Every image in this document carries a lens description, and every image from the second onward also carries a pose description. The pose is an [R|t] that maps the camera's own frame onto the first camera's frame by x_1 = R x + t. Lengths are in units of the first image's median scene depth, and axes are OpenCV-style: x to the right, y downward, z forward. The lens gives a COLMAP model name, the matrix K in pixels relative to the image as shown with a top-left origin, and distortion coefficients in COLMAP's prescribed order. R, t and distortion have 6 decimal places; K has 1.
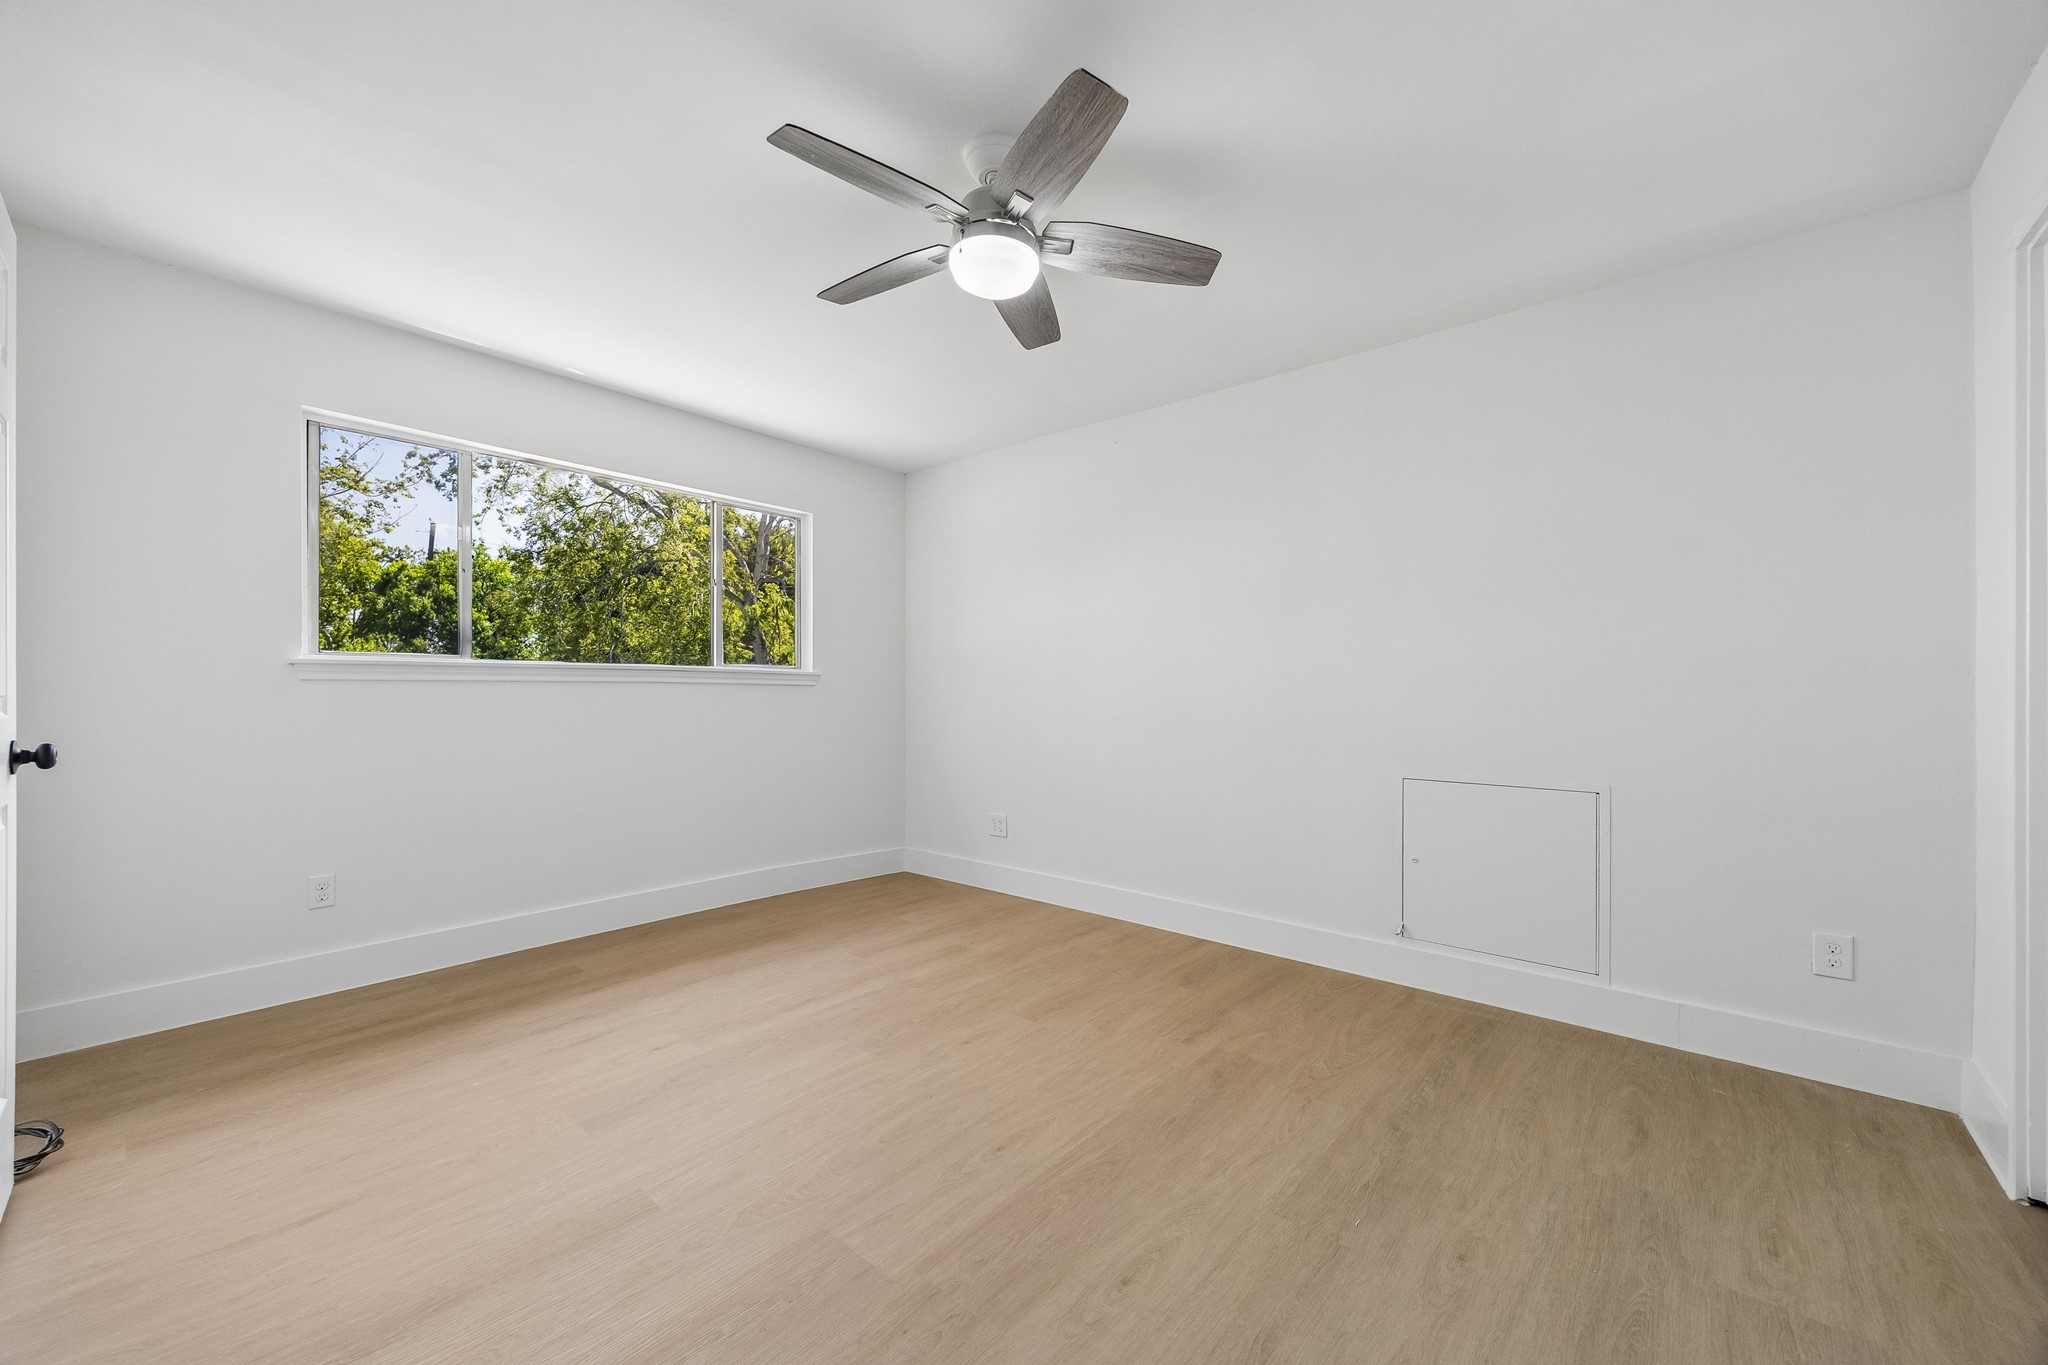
lens RADIAL K [[777.4, 0, 1032.7], [0, 777.4, 692.8], [0, 0, 1]] dist [0.000435, 0.000163]
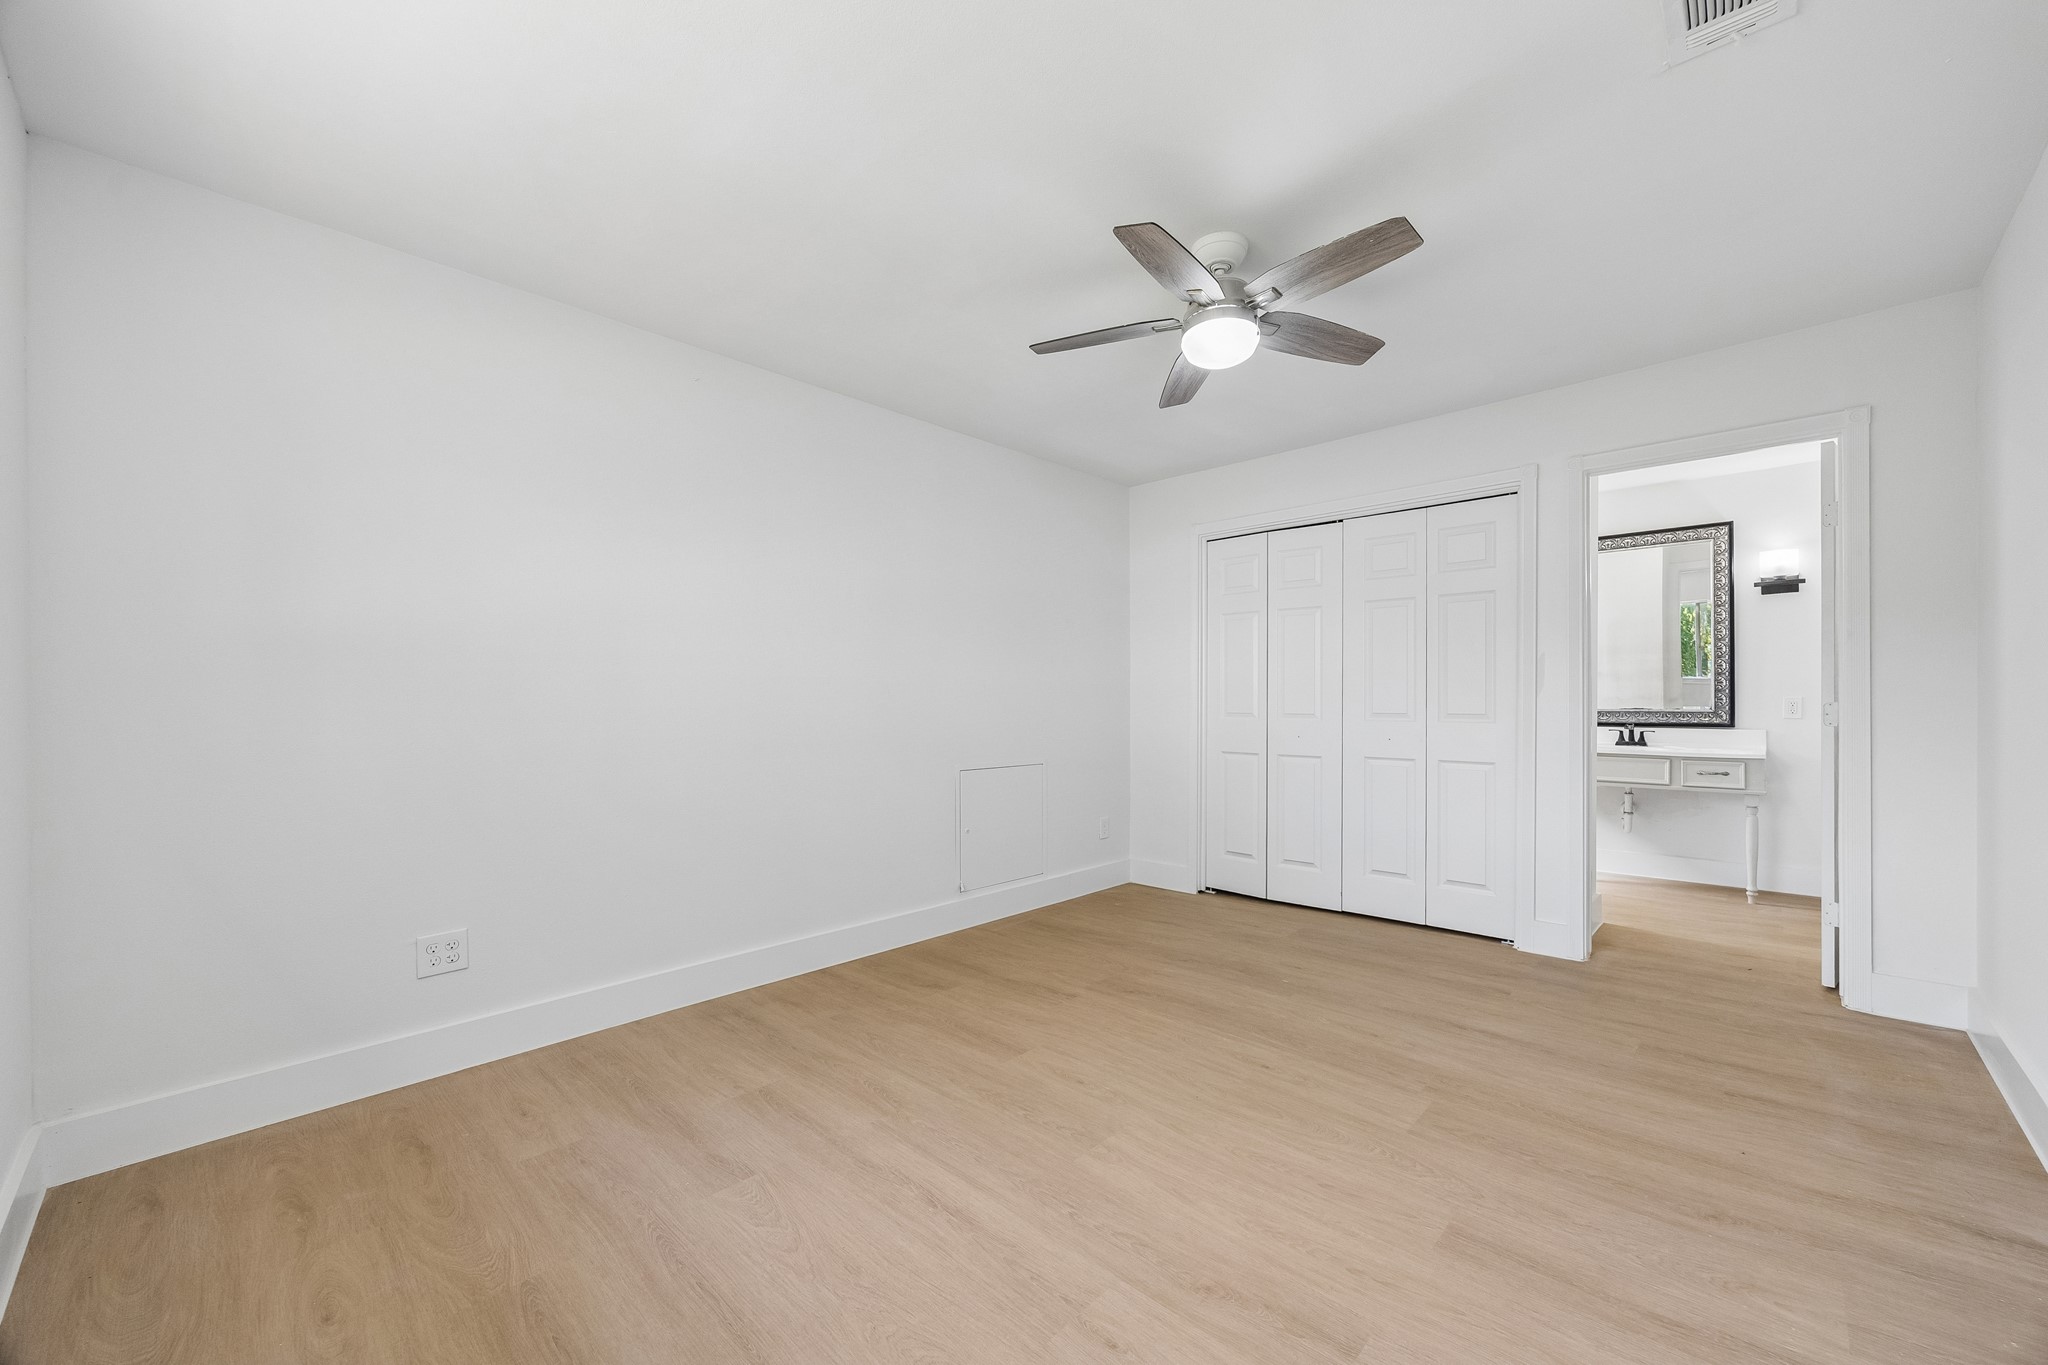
lens RADIAL K [[777.4, 0, 1032.7], [0, 777.4, 692.8], [0, 0, 1]] dist [0.000435, 0.000163]
pose [[0.060654, 0.009990, 0.998109, -0.882826], [0.004180, 0.999939, -0.010262, -0.008693], [-0.998150, 0.004794, 0.060609, 0.856510]]
